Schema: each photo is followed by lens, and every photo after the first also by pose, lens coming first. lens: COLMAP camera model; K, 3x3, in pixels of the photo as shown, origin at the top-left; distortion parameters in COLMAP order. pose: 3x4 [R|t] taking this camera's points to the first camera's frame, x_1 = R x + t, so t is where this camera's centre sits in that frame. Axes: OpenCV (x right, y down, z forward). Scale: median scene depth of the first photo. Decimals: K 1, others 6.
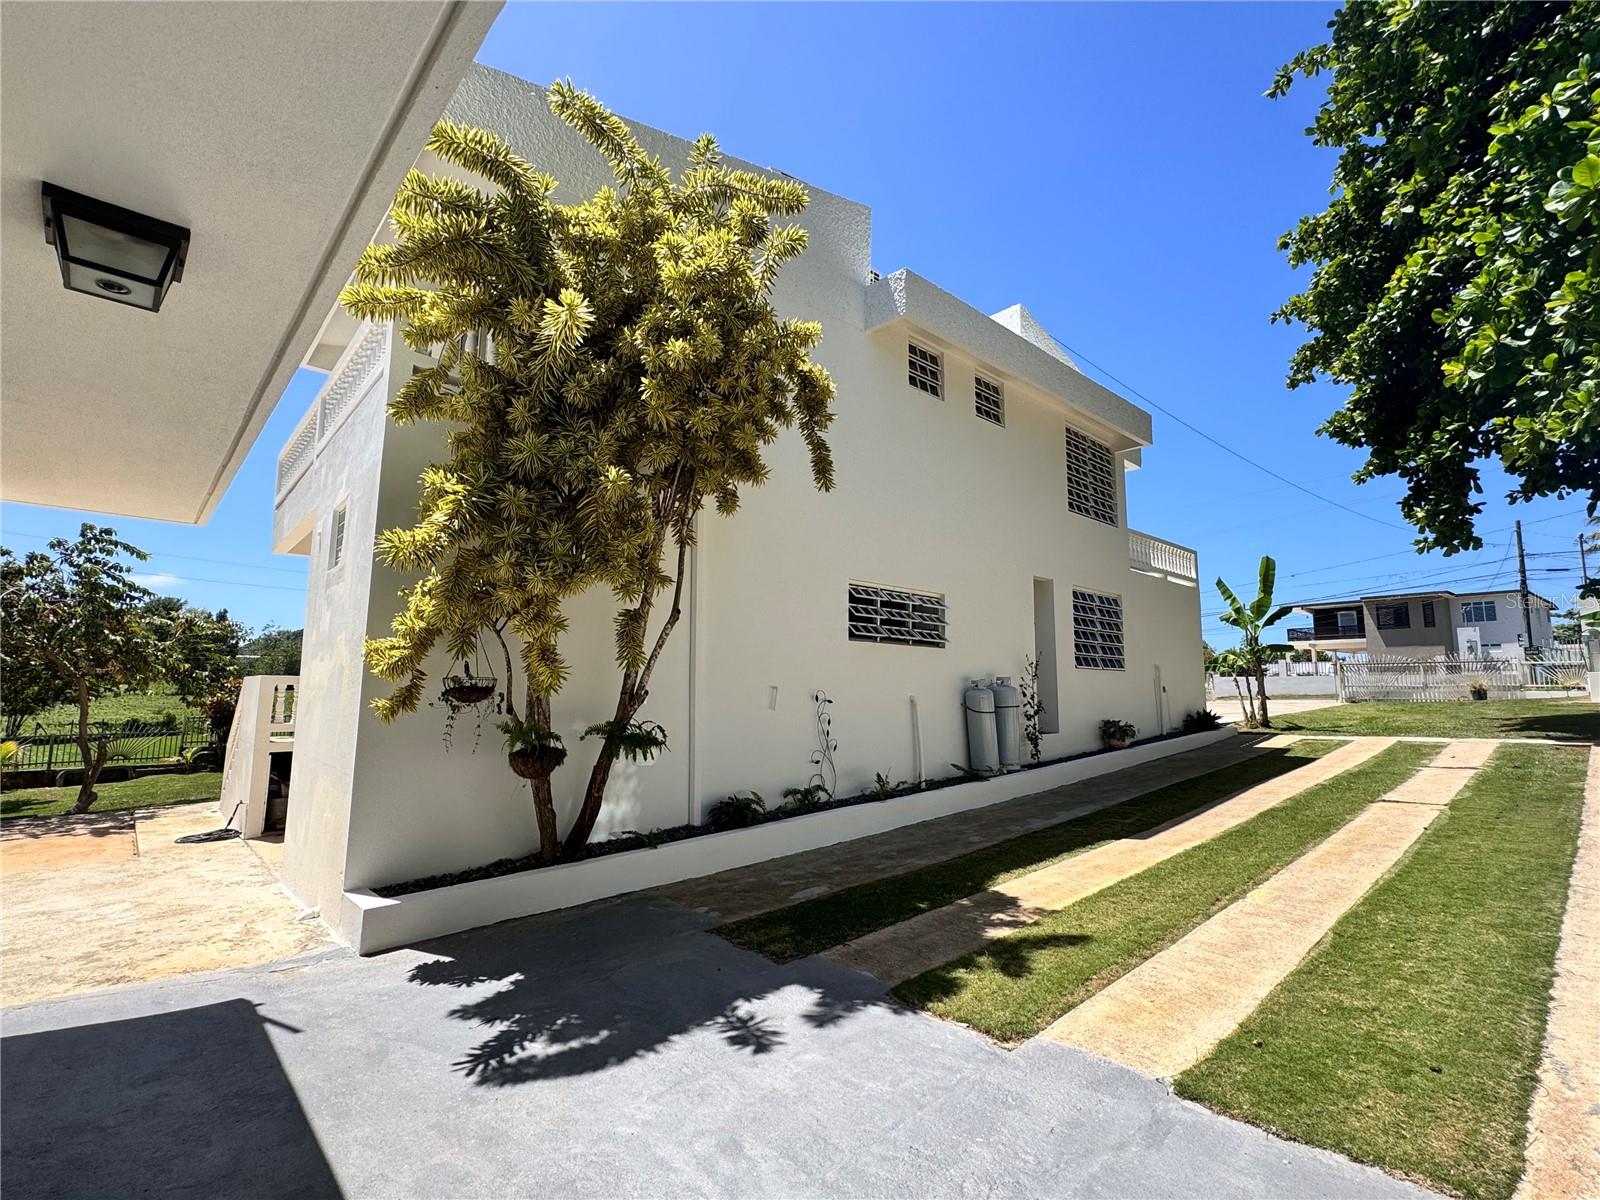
lens RADIAL K [[728.6, 0, 800.0], [0, 728.6, 600.0], [0, 0, 1]] dist [0.001353, 0.000157]
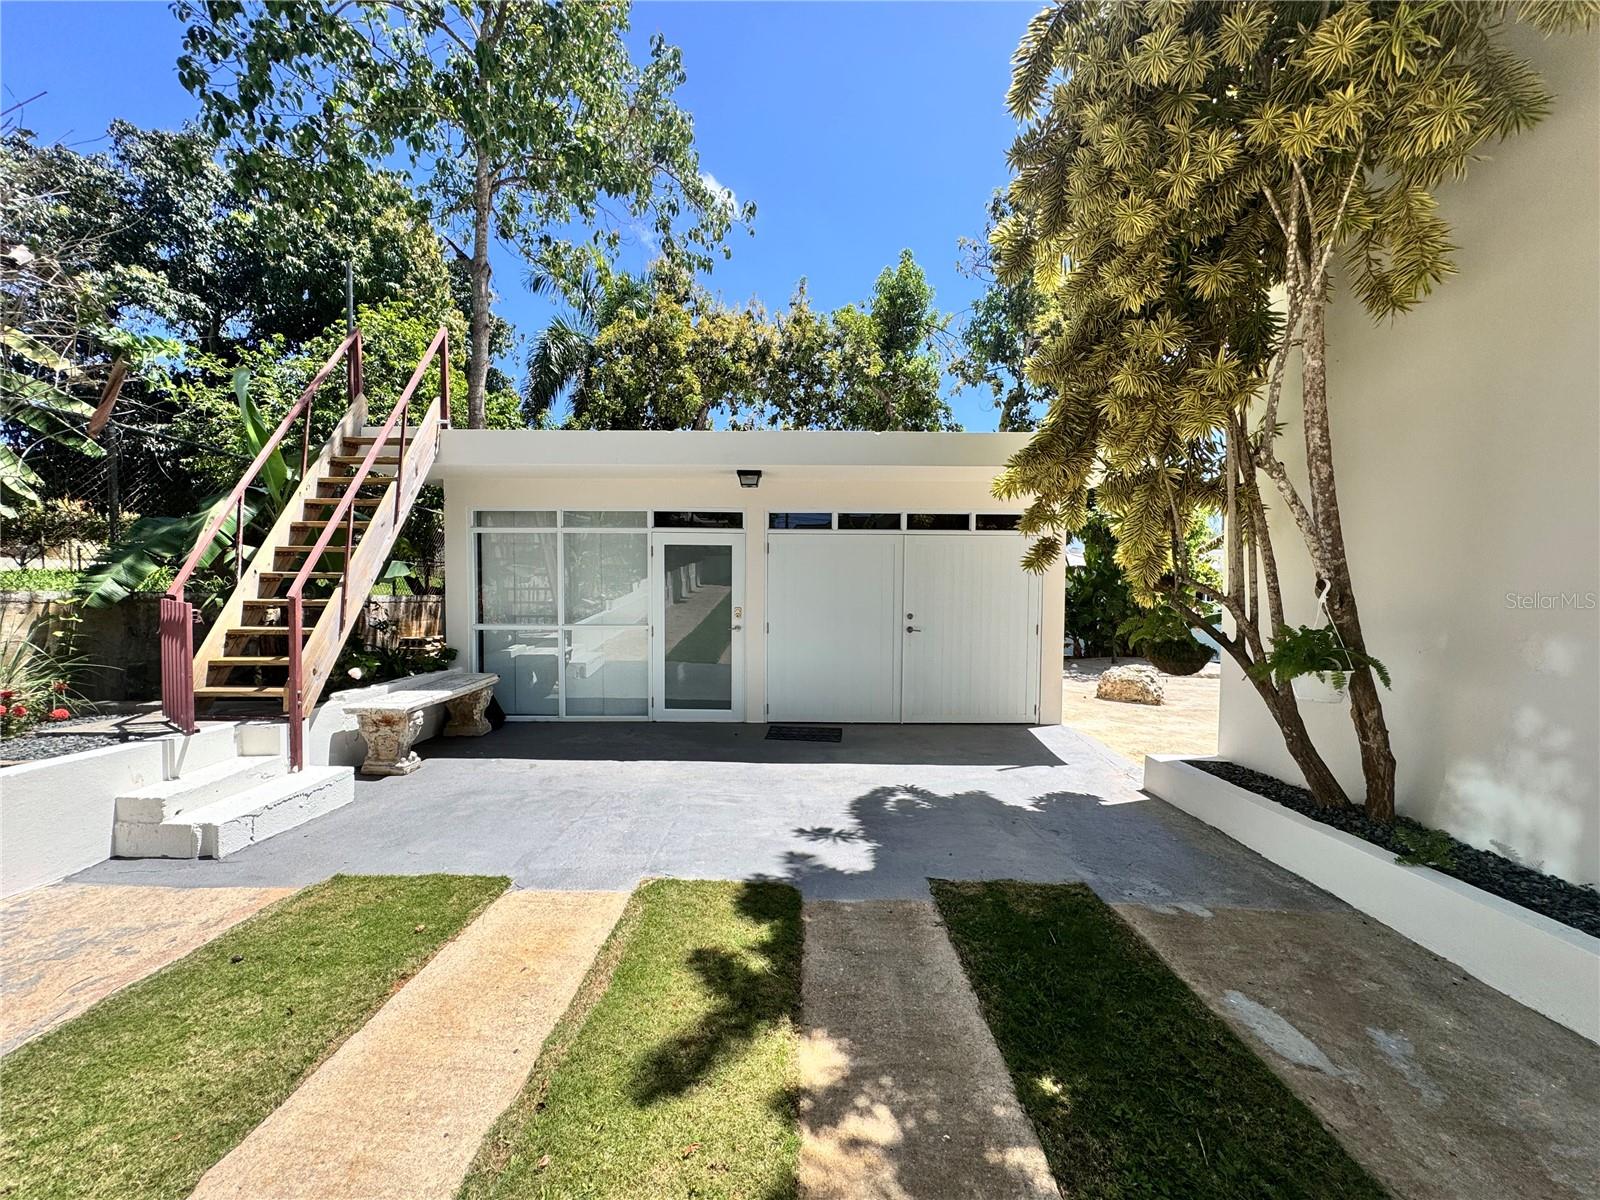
lens RADIAL K [[641.6, 0, 800.0], [0, 641.6, 600.0], [0, 0, 1]] dist [0.000101, -0.000005]
pose [[-0.683753, 0.012865, -0.729600, 0.709866], [0.088605, 0.993910, -0.065512, 0.211551], [0.724314, -0.109441, -0.680729, 1.582480]]
